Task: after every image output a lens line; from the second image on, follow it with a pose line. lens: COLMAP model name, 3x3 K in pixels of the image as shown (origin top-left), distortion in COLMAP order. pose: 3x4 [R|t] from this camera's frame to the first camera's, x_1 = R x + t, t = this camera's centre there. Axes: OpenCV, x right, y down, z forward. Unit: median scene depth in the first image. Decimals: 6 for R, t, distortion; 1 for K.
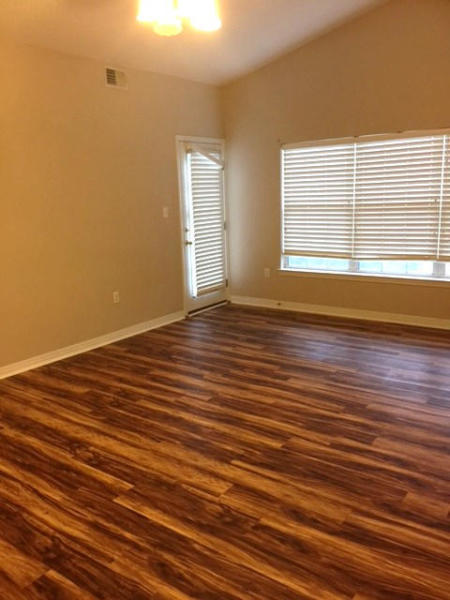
lens RADIAL K [[514.4, 0, 224.9], [0, 514.4, 298.2], [0, 0, 1]] dist [0.047101, -0.064131]
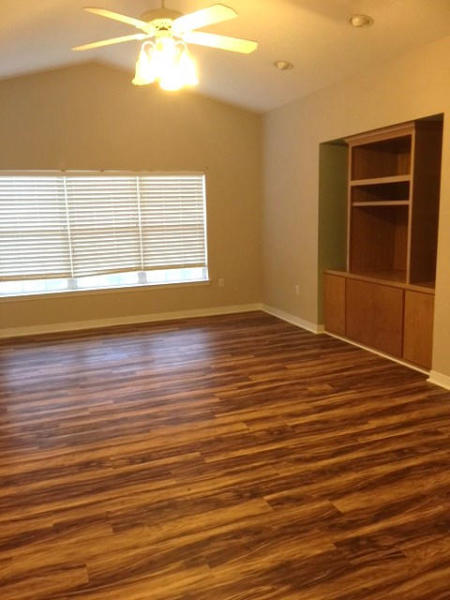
lens RADIAL K [[514.4, 0, 223.6], [0, 514.4, 300.2], [0, 0, 1]] dist [0.047101, -0.064131]
pose [[0.531602, -0.130690, 0.836851, -0.946772], [0.180148, 0.982864, 0.039055, -0.020583], [-0.827614, 0.129996, 0.546036, 0.207320]]
